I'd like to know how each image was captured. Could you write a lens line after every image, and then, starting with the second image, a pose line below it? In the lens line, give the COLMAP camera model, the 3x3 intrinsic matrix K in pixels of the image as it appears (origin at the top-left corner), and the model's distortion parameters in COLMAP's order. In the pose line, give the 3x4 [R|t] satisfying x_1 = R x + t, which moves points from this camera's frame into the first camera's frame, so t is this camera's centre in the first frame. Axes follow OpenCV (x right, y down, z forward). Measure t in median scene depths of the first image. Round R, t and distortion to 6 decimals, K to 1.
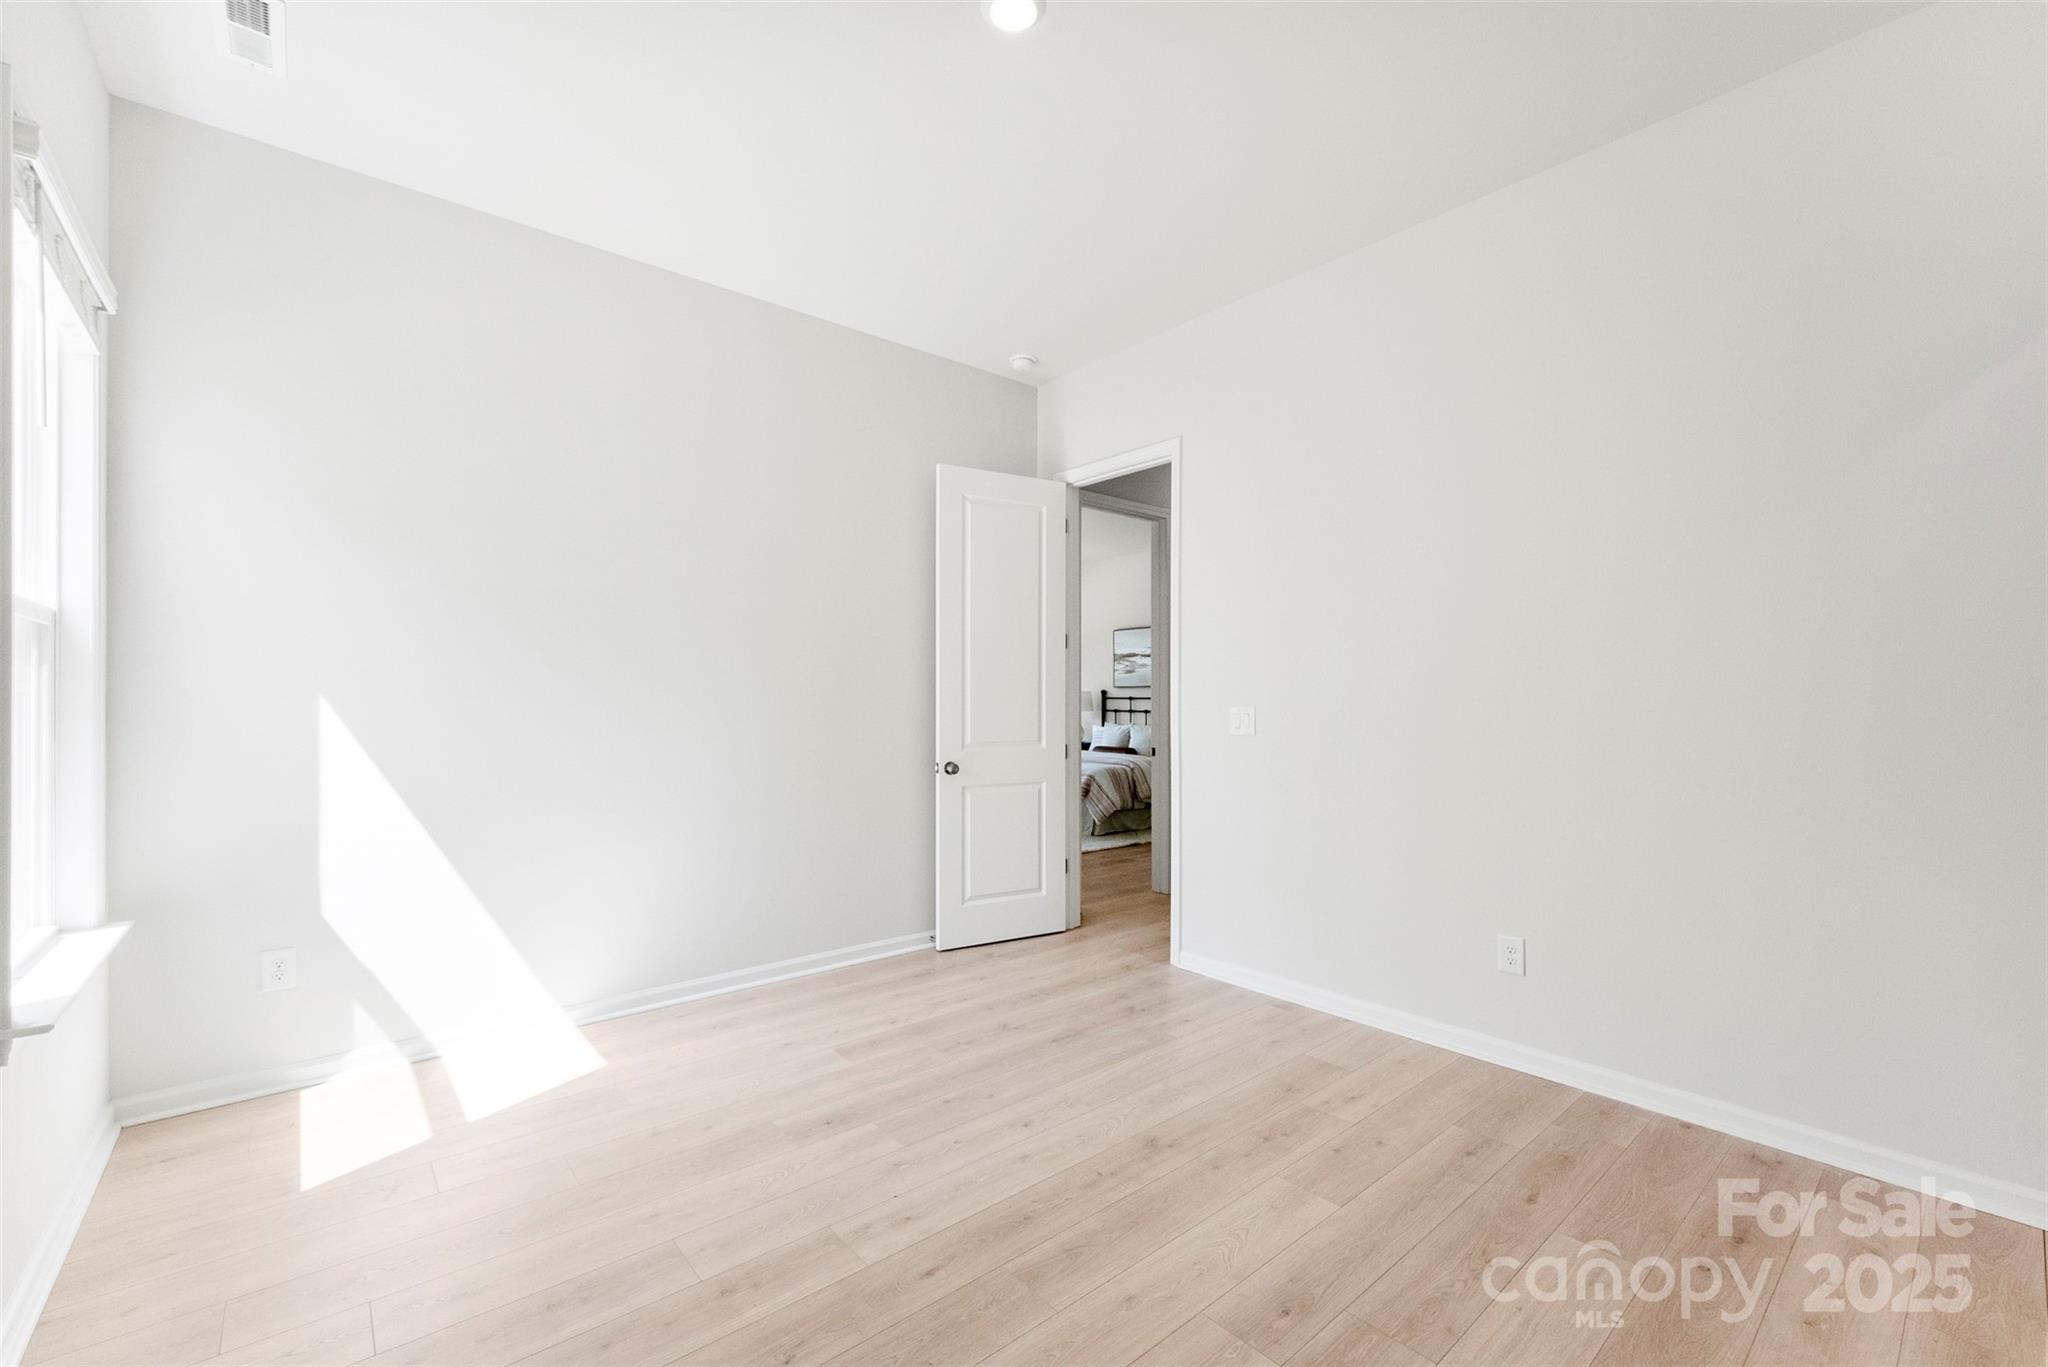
lens RADIAL K [[826.9, 0, 1026.9], [0, 826.9, 696.6], [0, 0, 1]] dist [0.003913, -0.001724]
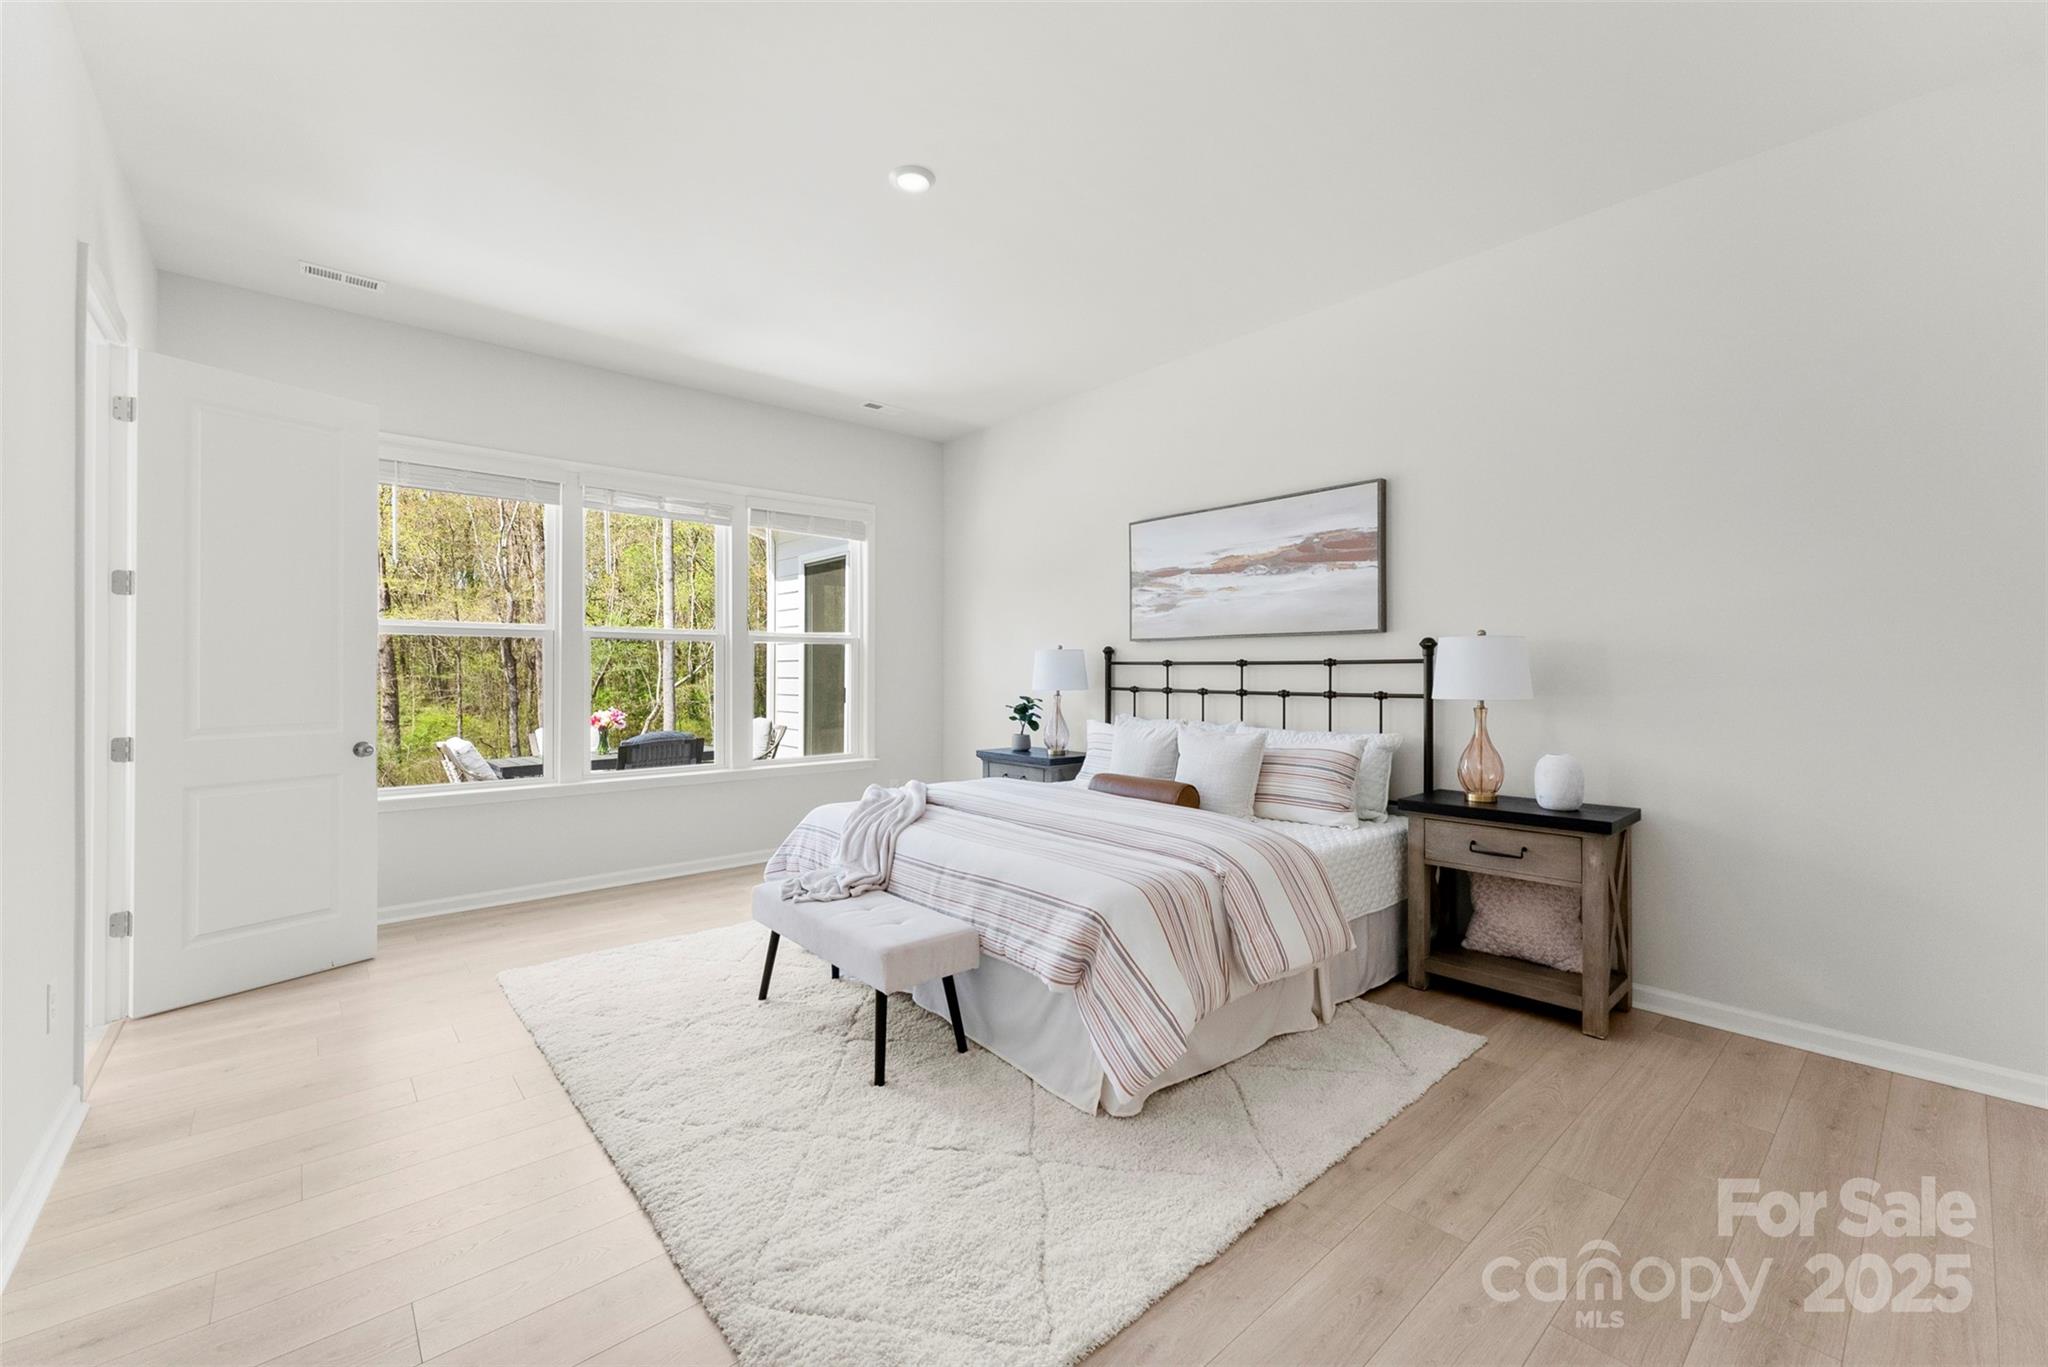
lens RADIAL K [[826.9, 0, 1029.8], [0, 826.9, 677.4], [0, 0, 1]] dist [0.003913, -0.001724]
pose [[0.999620, 0.001780, 0.027495, 0.033939], [-0.002174, 0.999895, 0.014313, 0.003393], [-0.027466, -0.014367, 0.999519, 0.529927]]
